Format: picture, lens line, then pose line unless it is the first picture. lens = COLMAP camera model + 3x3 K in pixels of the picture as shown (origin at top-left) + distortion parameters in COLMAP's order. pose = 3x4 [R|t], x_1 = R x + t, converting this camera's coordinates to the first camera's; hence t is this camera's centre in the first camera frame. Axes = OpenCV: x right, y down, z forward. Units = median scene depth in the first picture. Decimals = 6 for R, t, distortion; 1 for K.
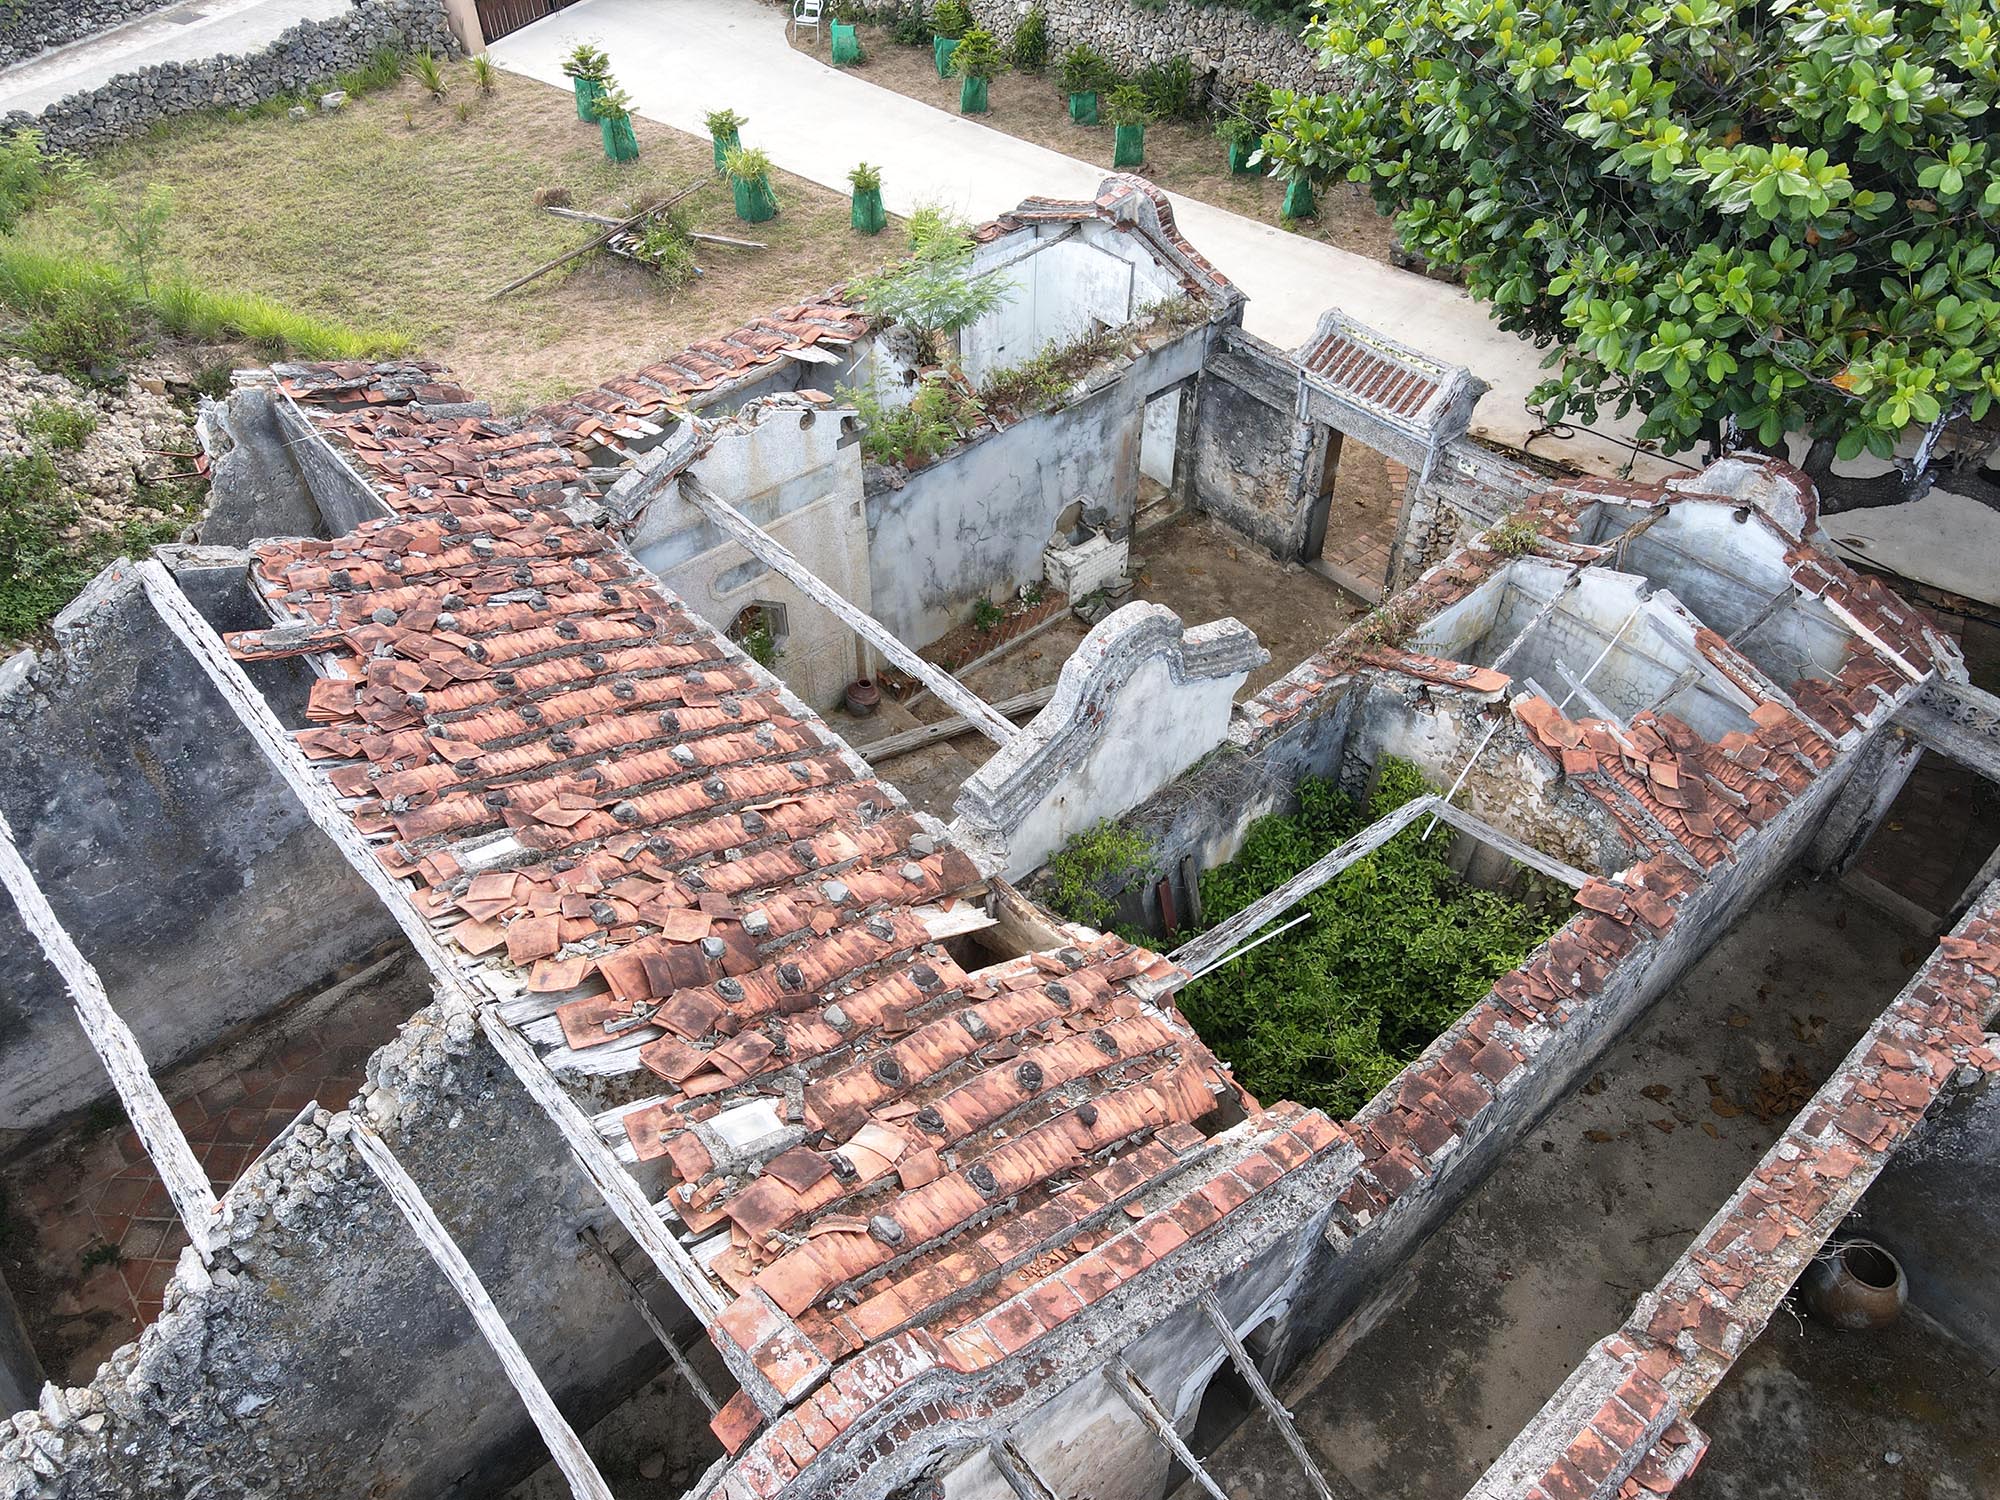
lens RADIAL K [[1460.0, 0, 998.1], [0, 1460.0, 742.6], [0, 0, 1]] dist [0.014701, 0.007741]
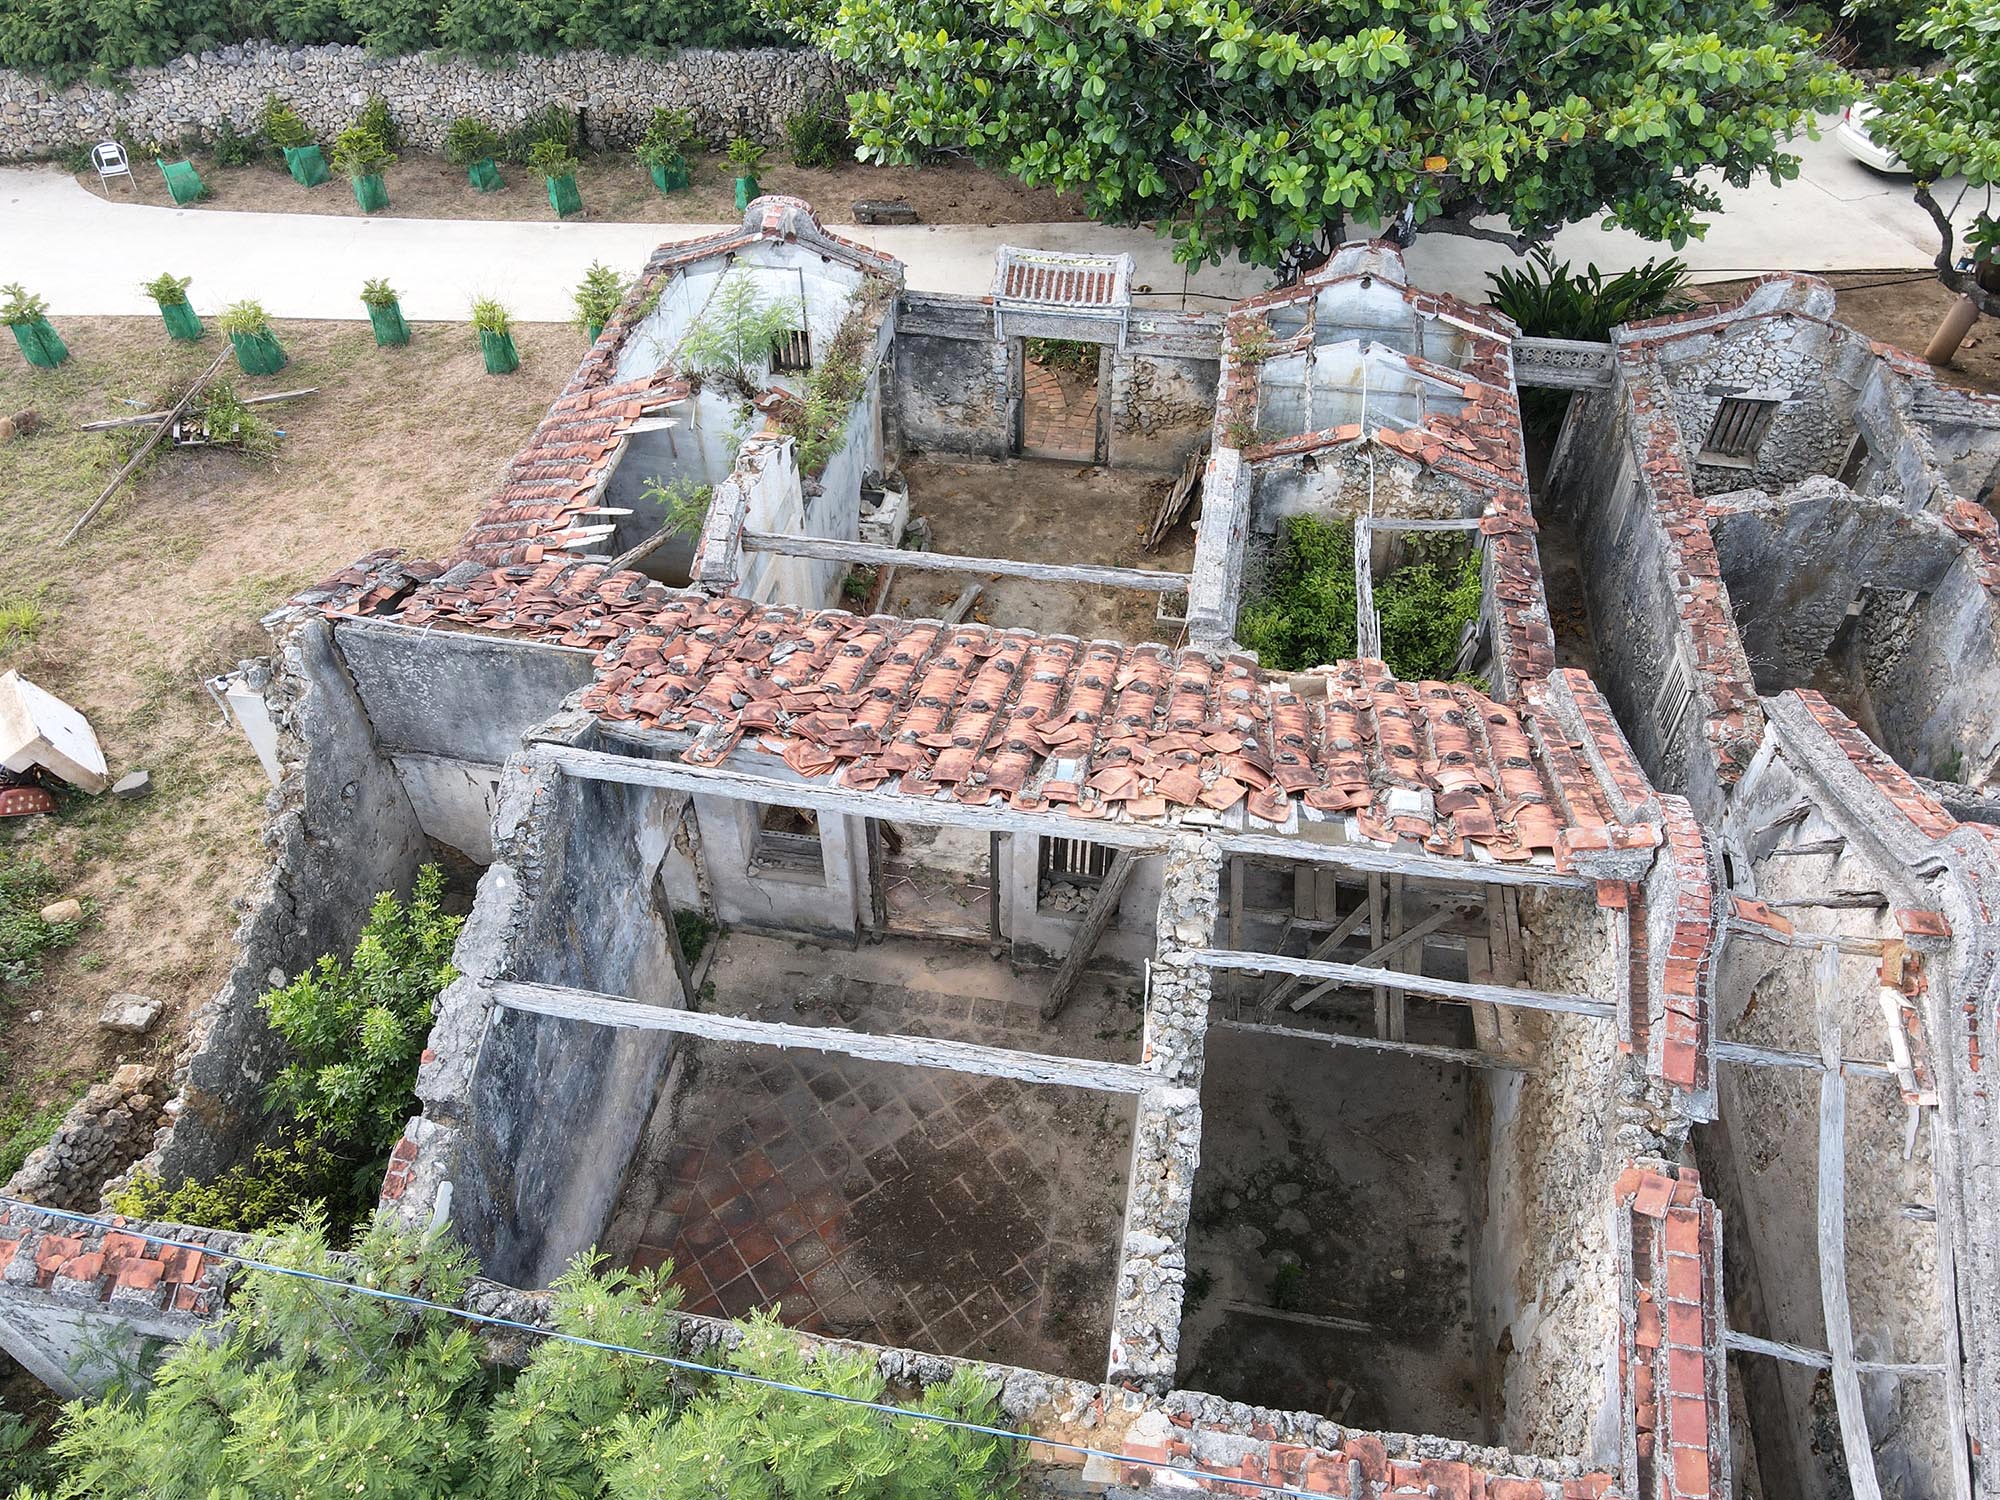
lens RADIAL K [[1460.0, 0, 998.0], [0, 1460.0, 739.2], [0, 0, 1]] dist [0.014701, 0.007741]
pose [[0.776153, -0.442983, 0.448724, -0.716913], [0.442251, 0.889699, 0.113359, -0.090339], [-0.449445, 0.110465, 0.886452, -0.078044]]
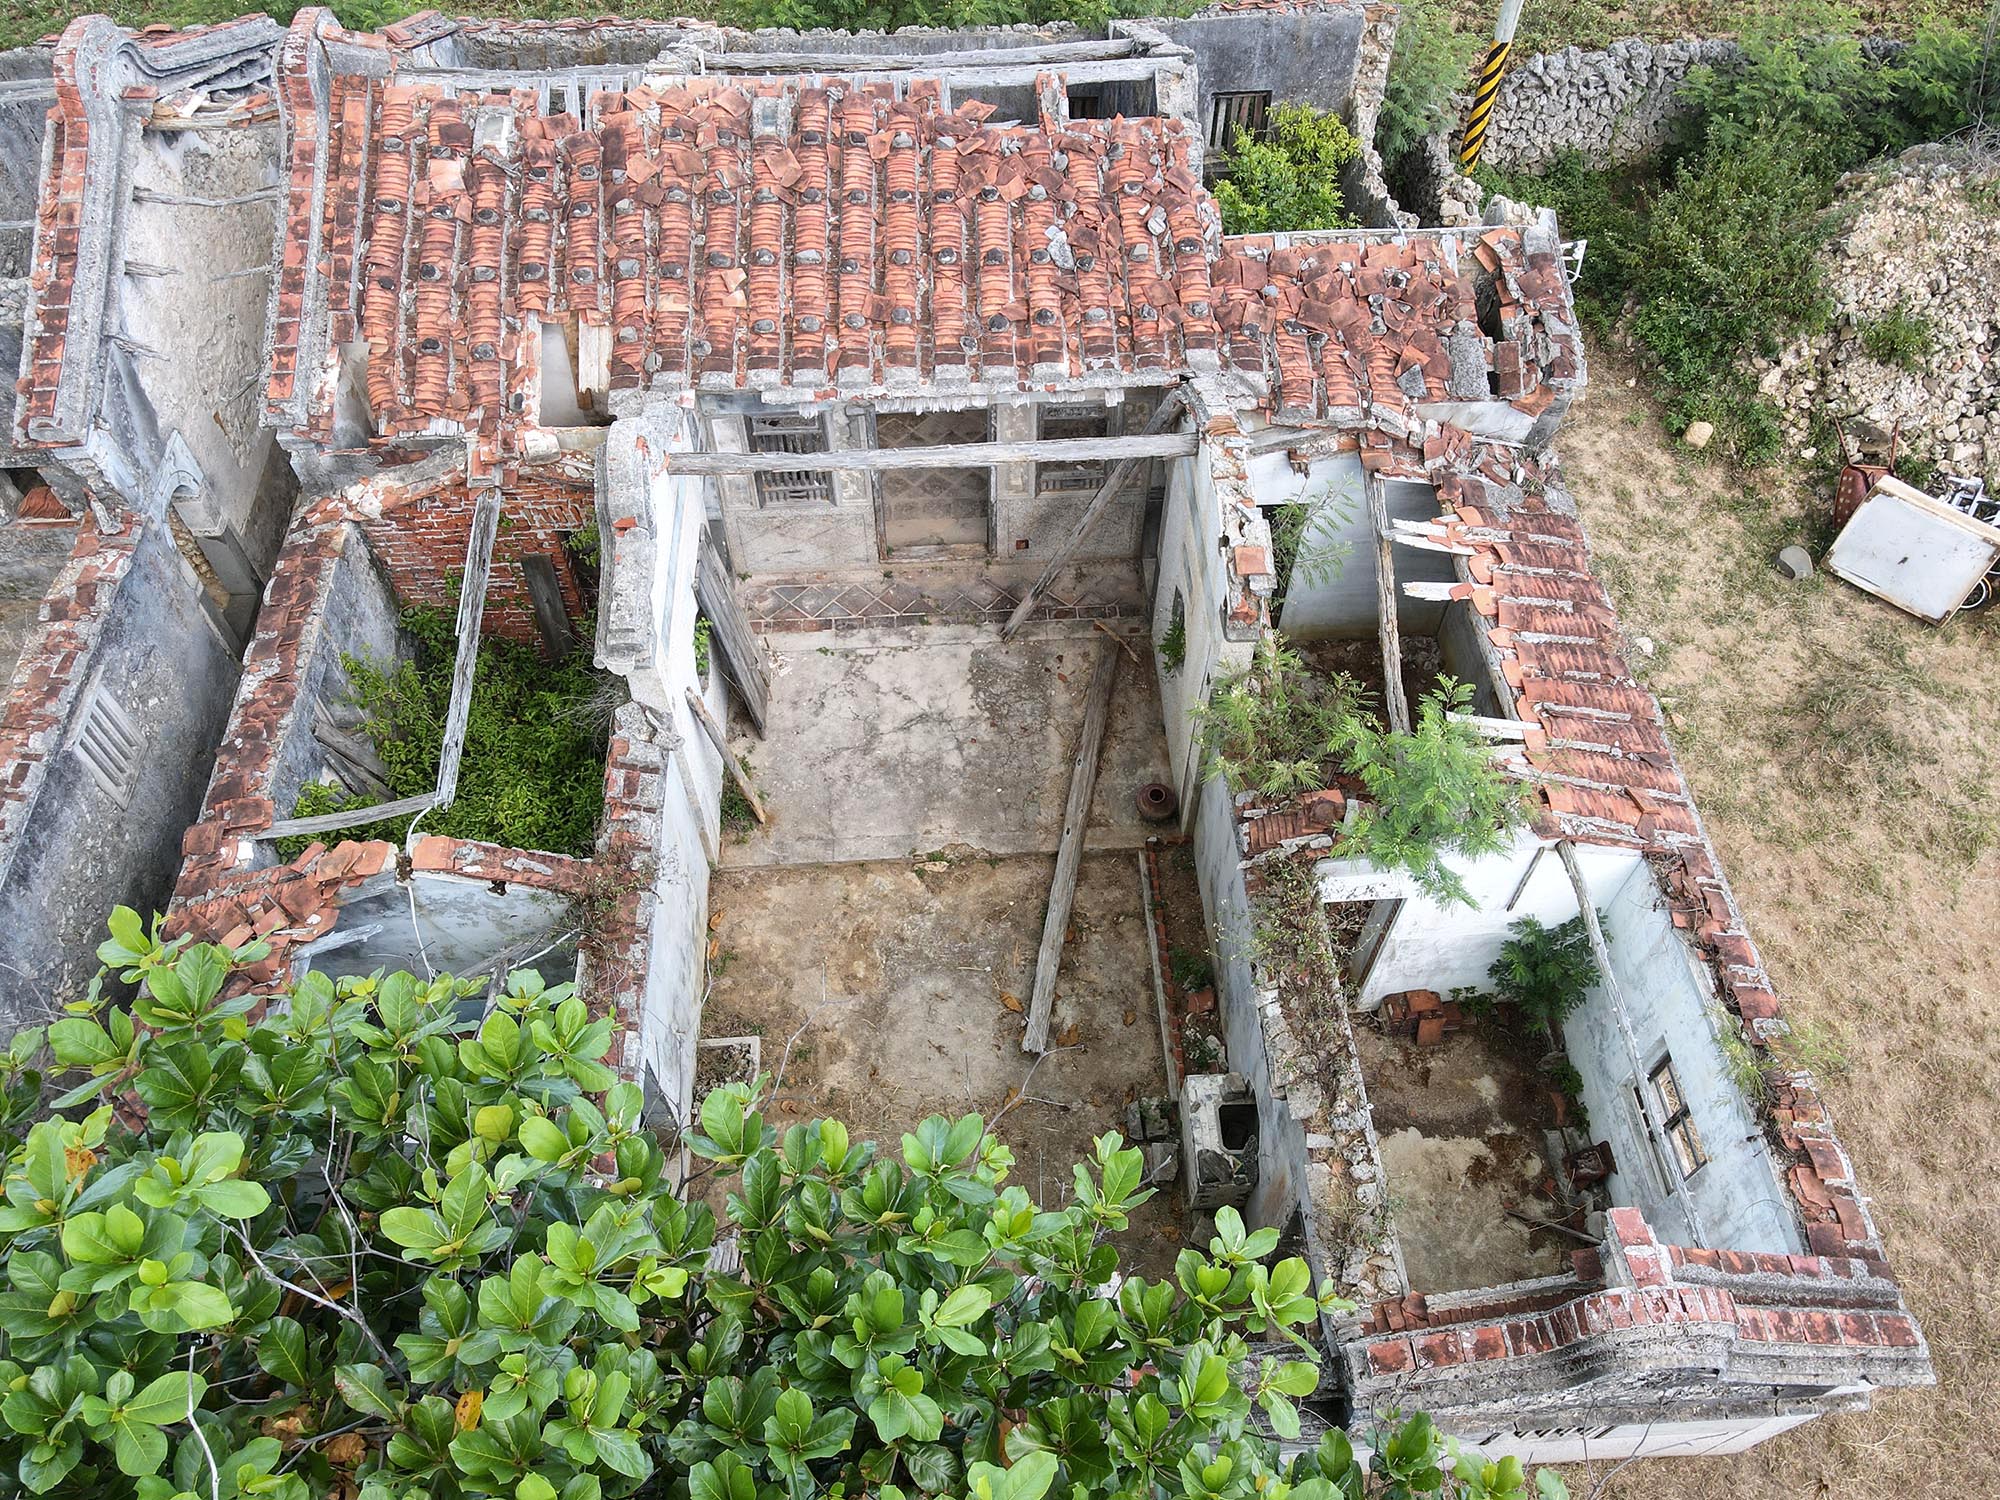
lens RADIAL K [[1460.0, 0, 1001.1], [0, 1460.0, 740.5], [0, 0, 1]] dist [0.014701, 0.007741]
pose [[-0.617811, 0.636739, -0.461381, 0.500098], [-0.554548, 0.063173, 0.829751, -1.013687], [0.557482, 0.768487, 0.314073, 0.874415]]
